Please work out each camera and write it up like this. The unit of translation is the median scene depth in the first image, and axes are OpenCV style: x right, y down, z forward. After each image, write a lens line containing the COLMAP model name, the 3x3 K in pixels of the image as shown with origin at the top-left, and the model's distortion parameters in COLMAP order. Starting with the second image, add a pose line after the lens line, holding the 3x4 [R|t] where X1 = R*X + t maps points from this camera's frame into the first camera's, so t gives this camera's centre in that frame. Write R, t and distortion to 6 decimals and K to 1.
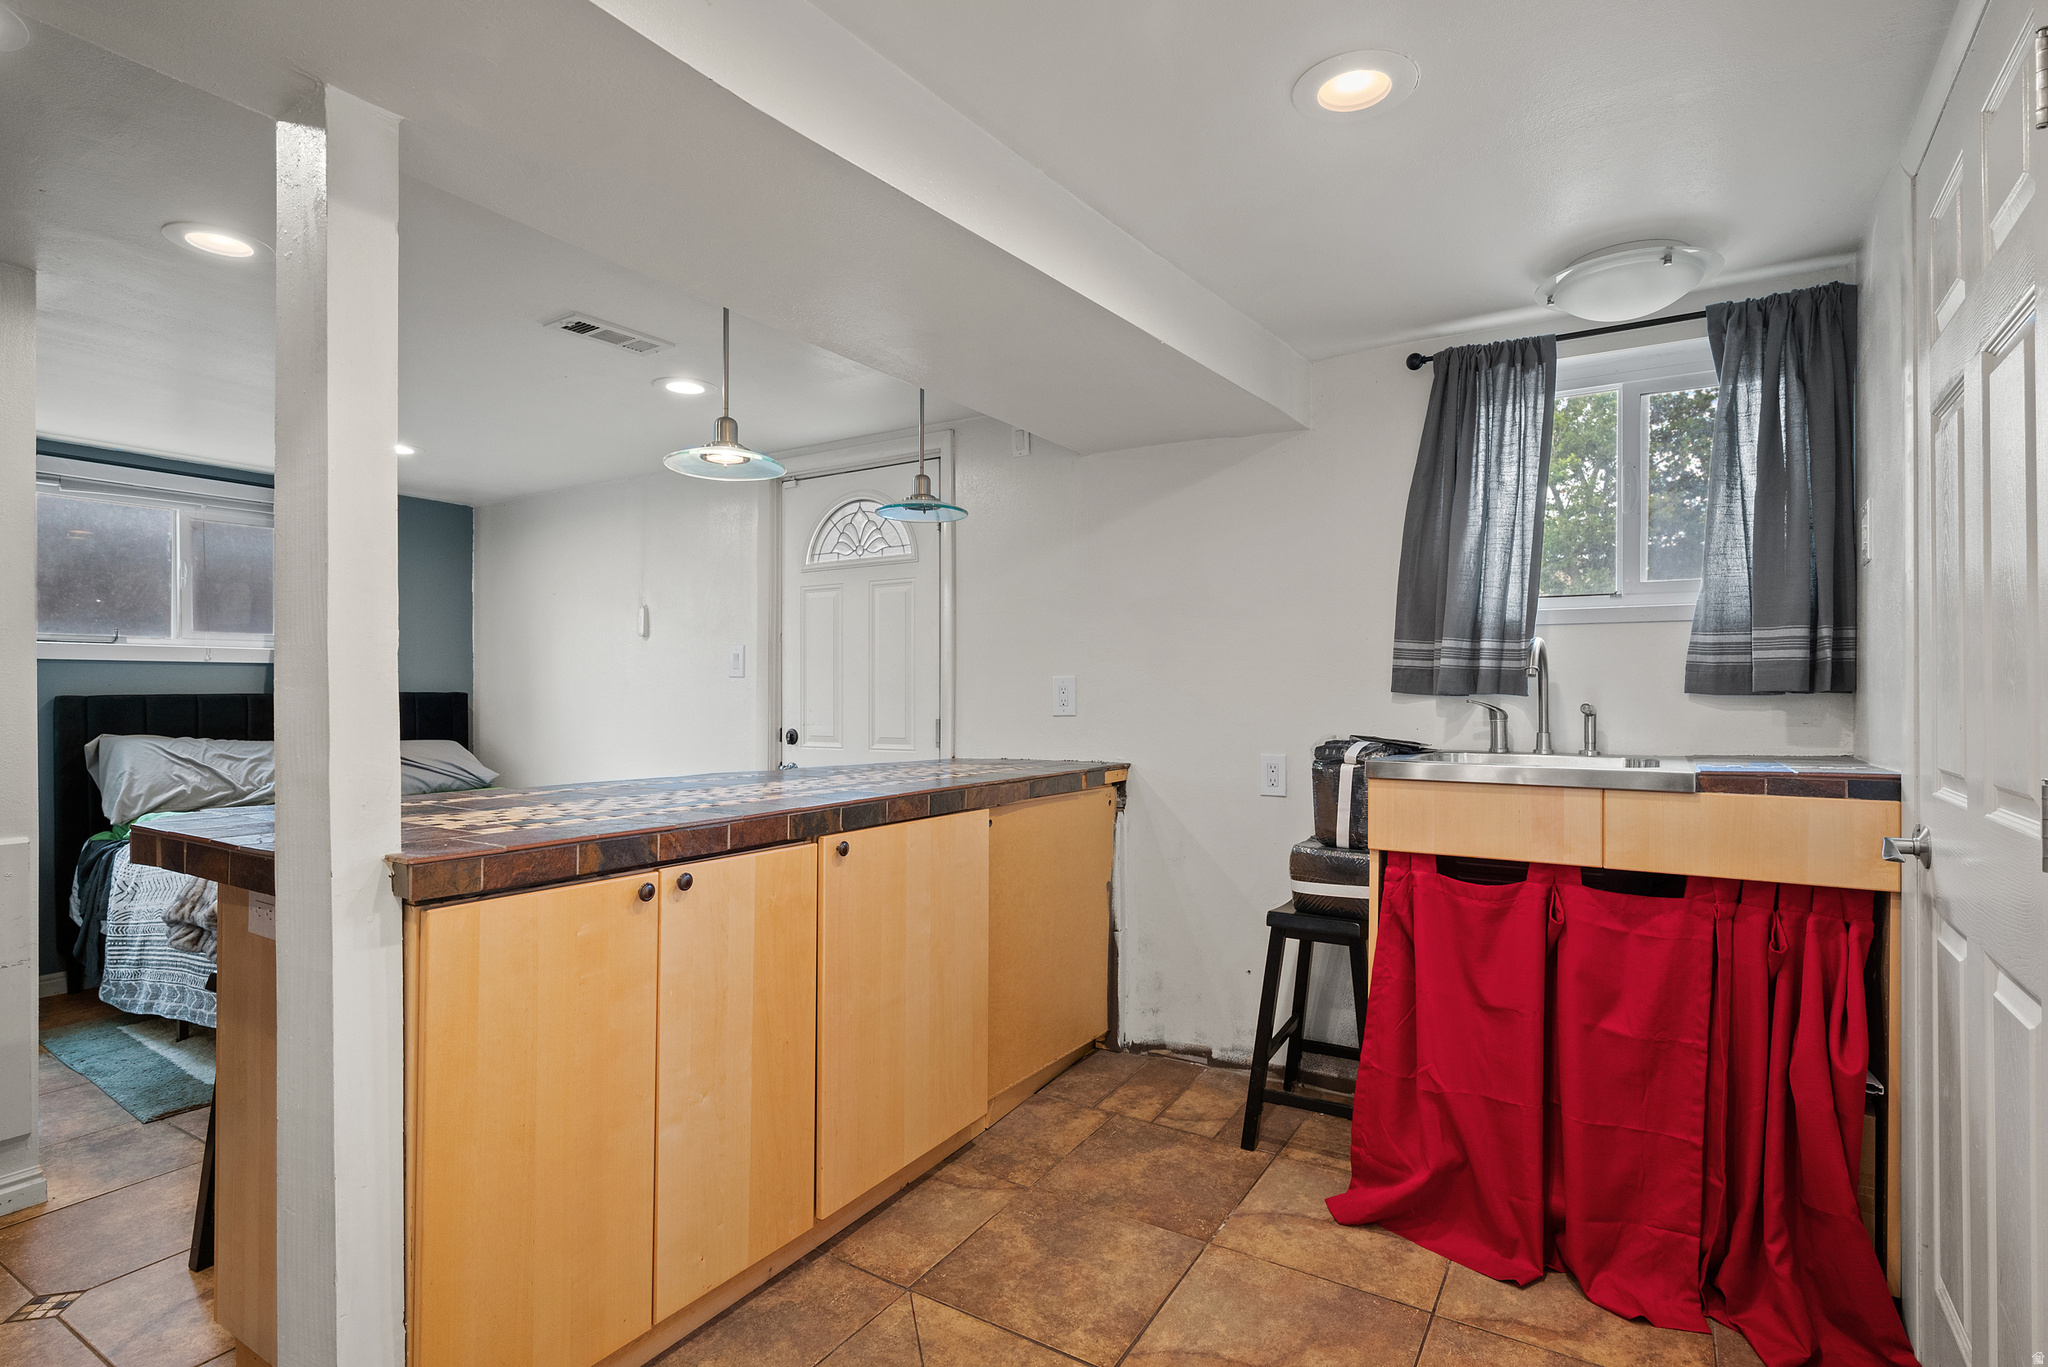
lens RADIAL K [[1017.1, 0, 1024.0], [0, 1017.1, 683.5], [0, 0, 1]] dist [0.001177, 0.000872]
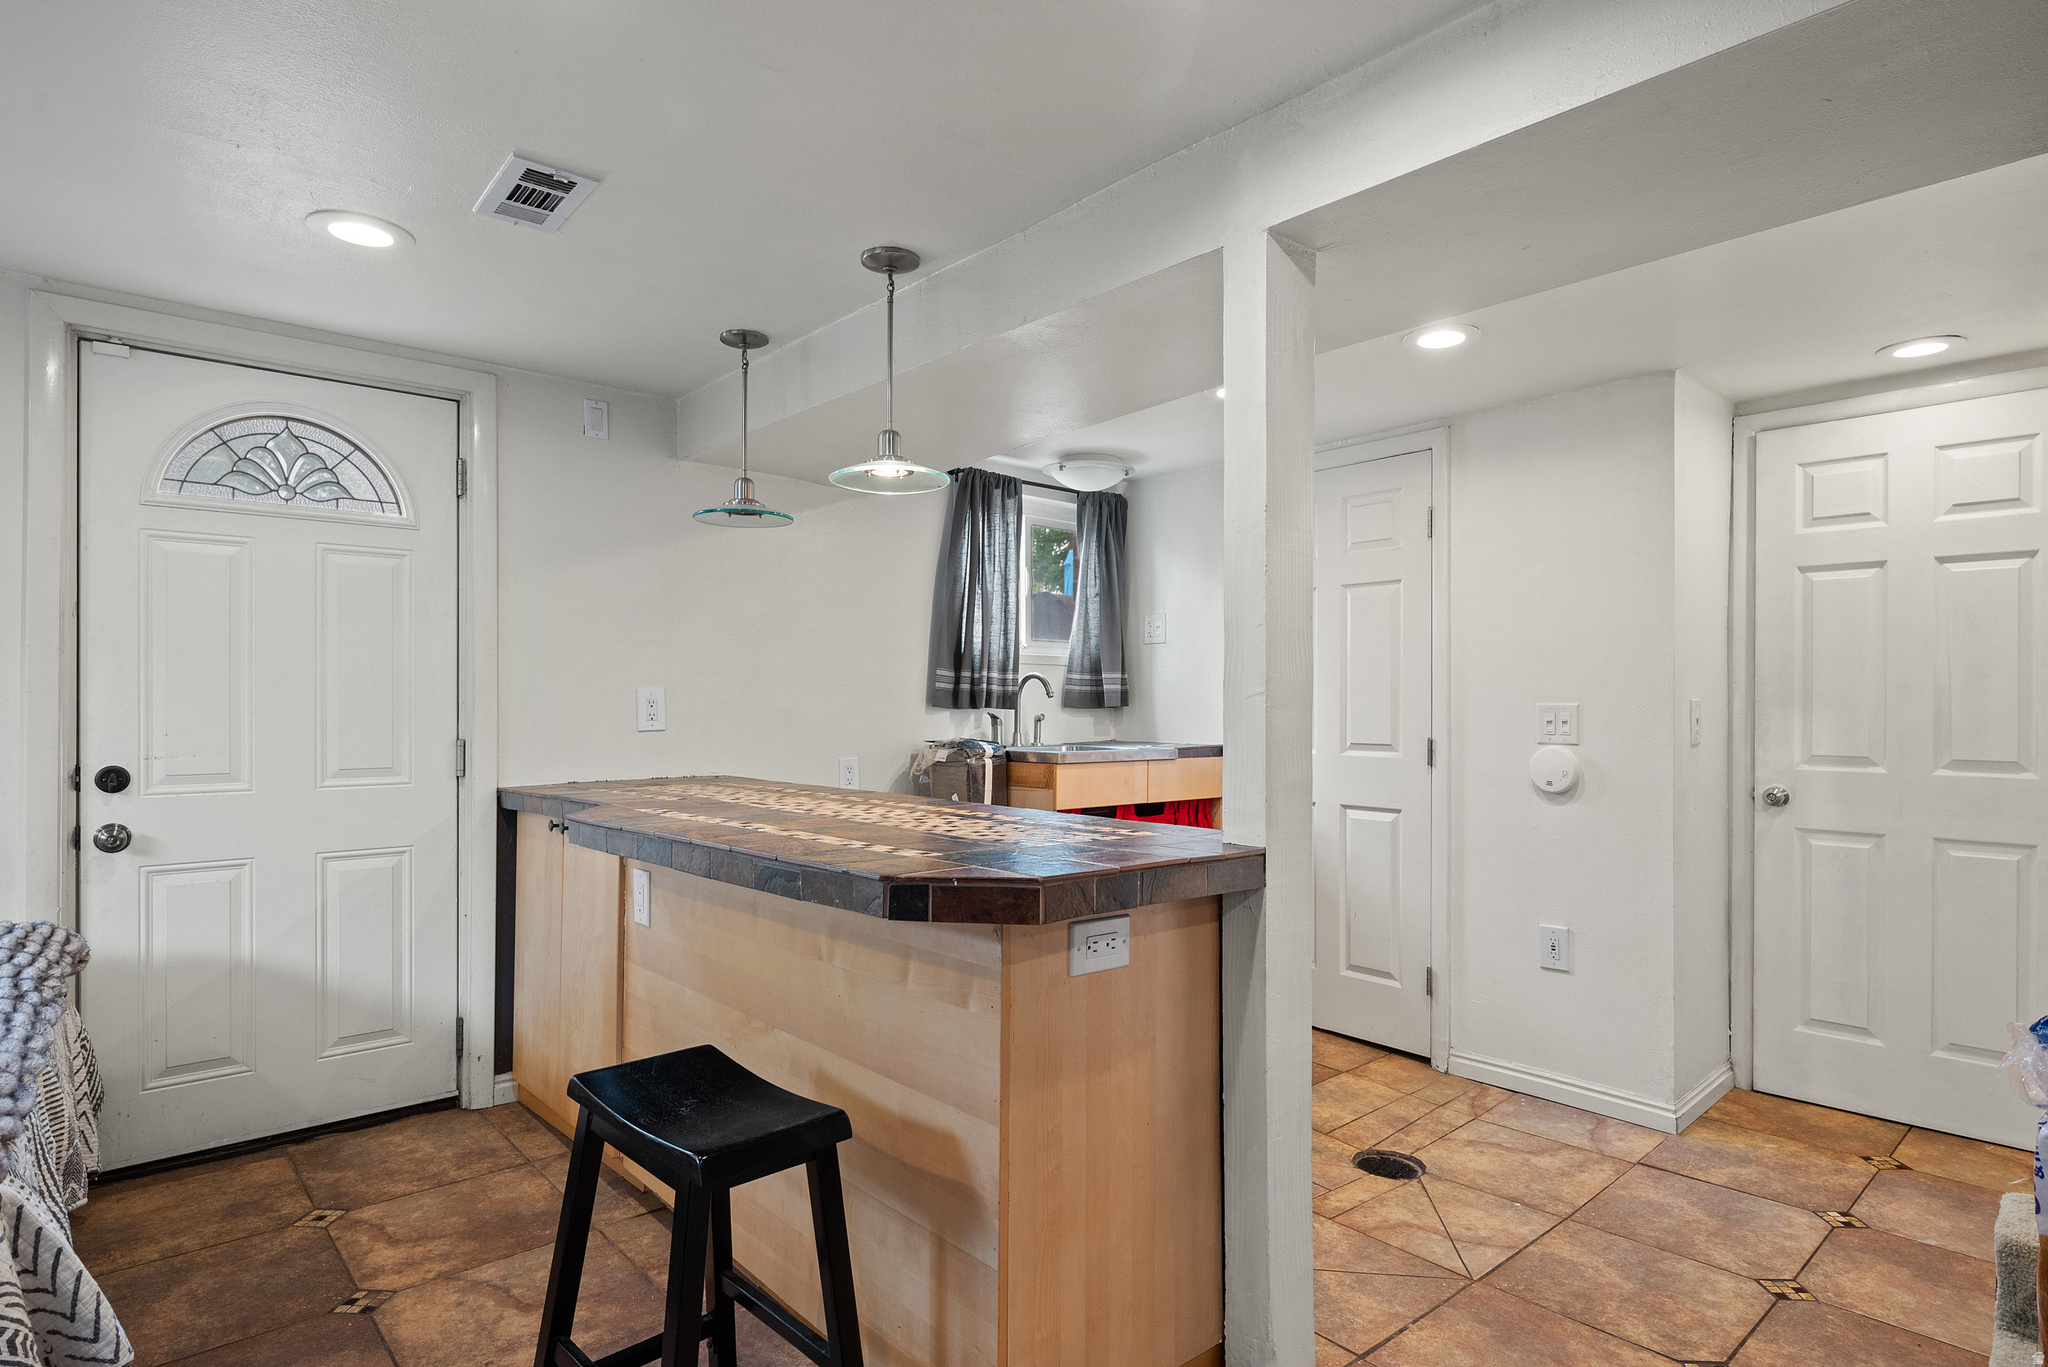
lens RADIAL K [[1104.9, 0, 1024.2], [0, 1104.9, 701.0], [0, 0, 1]] dist [-0.000482, 0.000185]
pose [[0.289710, 0.006714, 0.957091, -0.740302], [-0.010115, 0.999941, -0.003953, 0.004261], [-0.957061, -0.008536, 0.289760, 0.334549]]
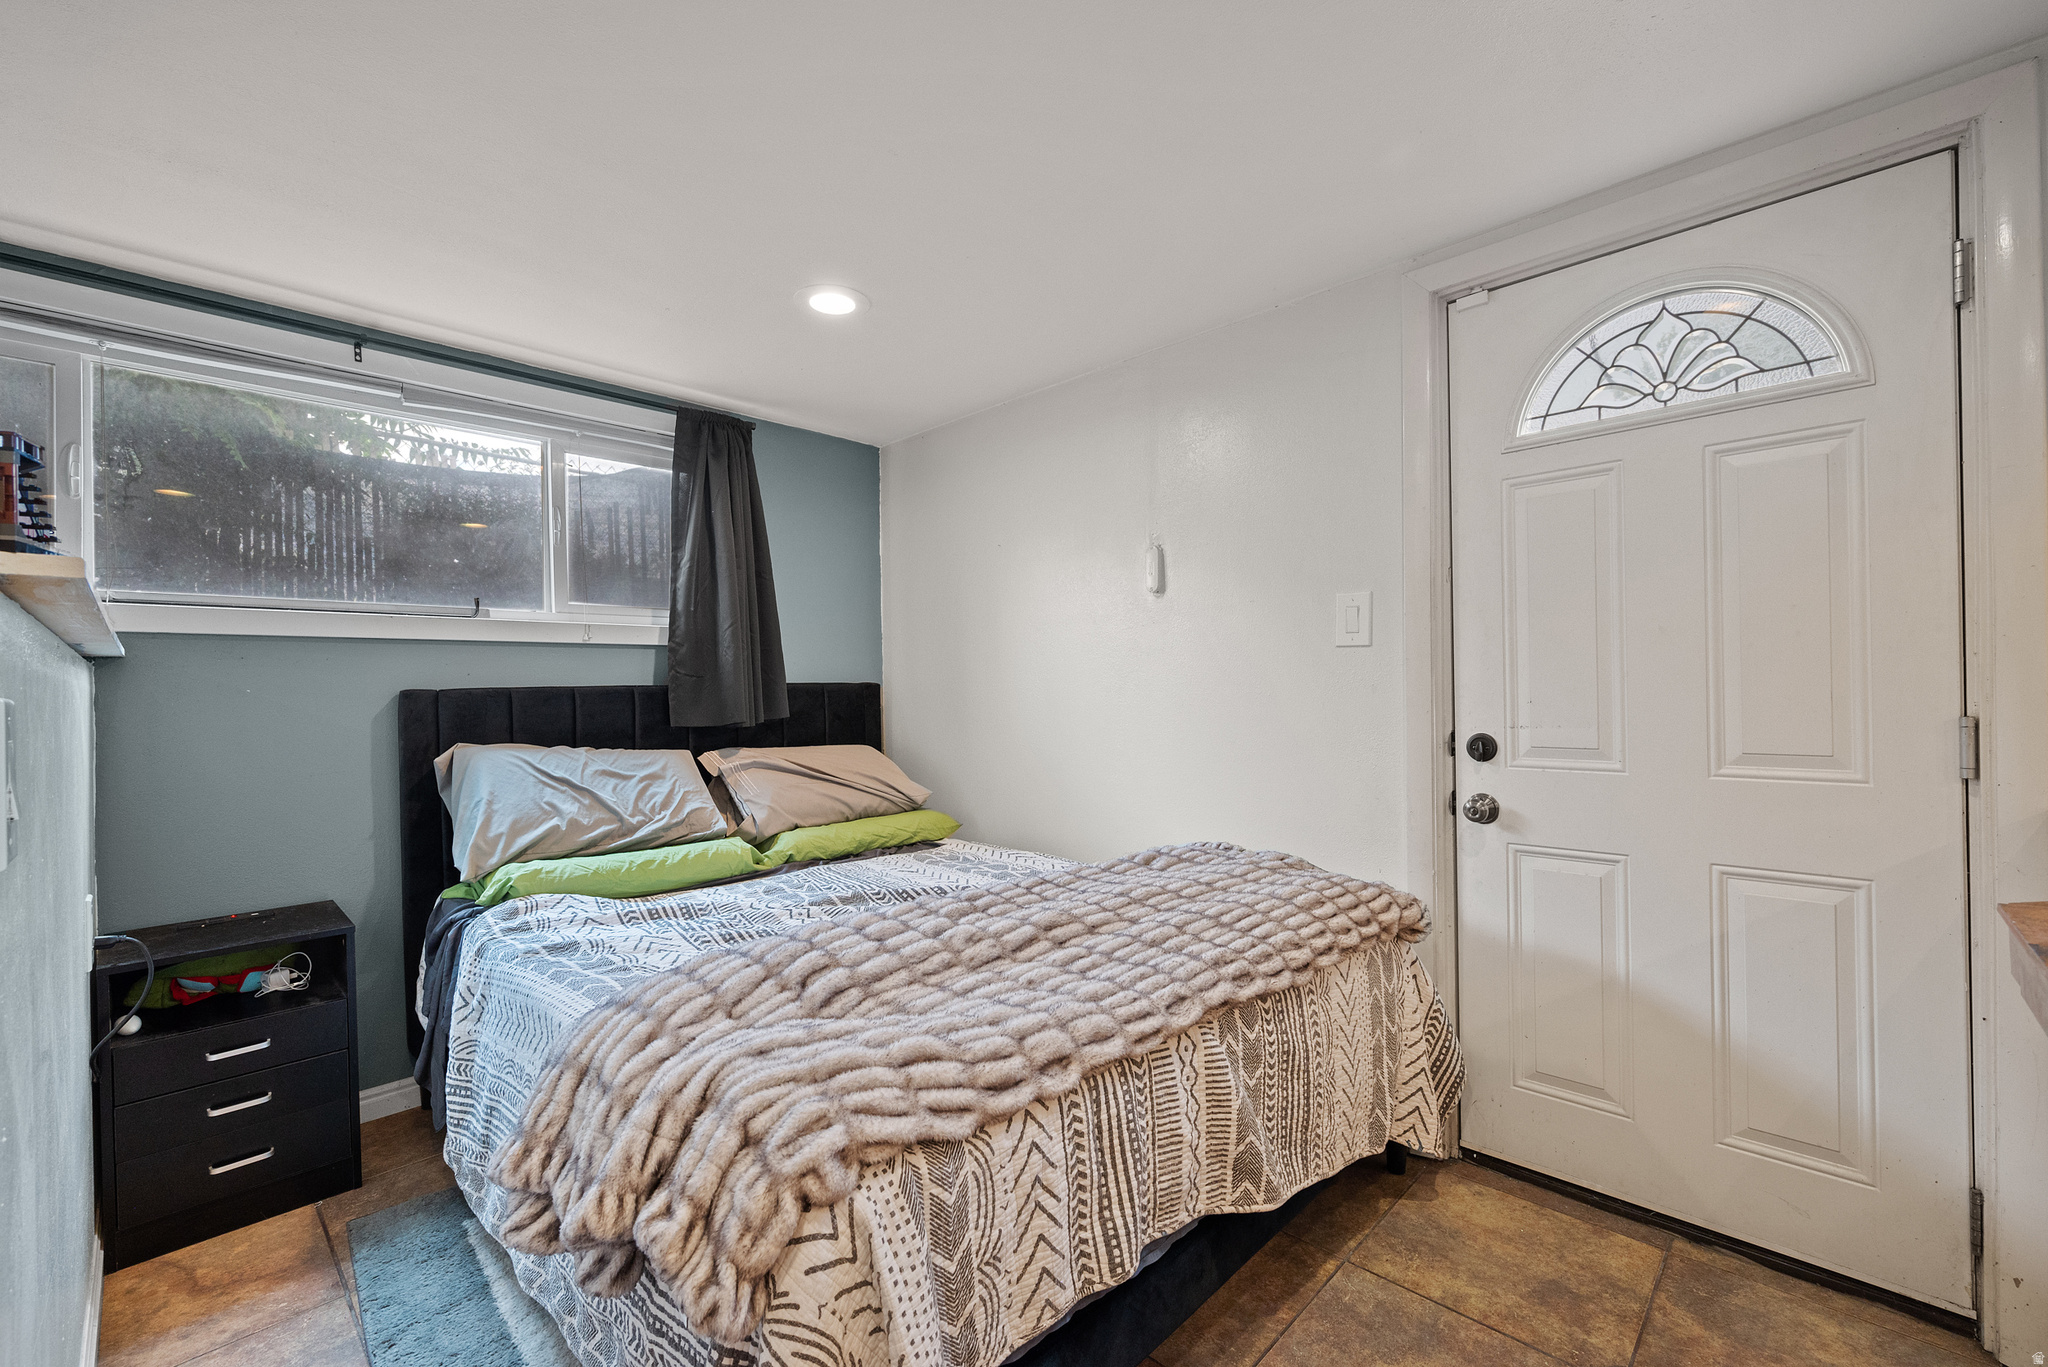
lens RADIAL K [[856.4, 0, 1021.3], [0, 856.4, 691.3], [0, 0, 1]] dist [-0.000224, -0.000499]
pose [[0.976092, -0.011224, -0.217068, -0.402971], [0.013673, 0.999859, 0.009781, 0.013785], [0.216928, -0.012515, 0.976107, 0.517855]]
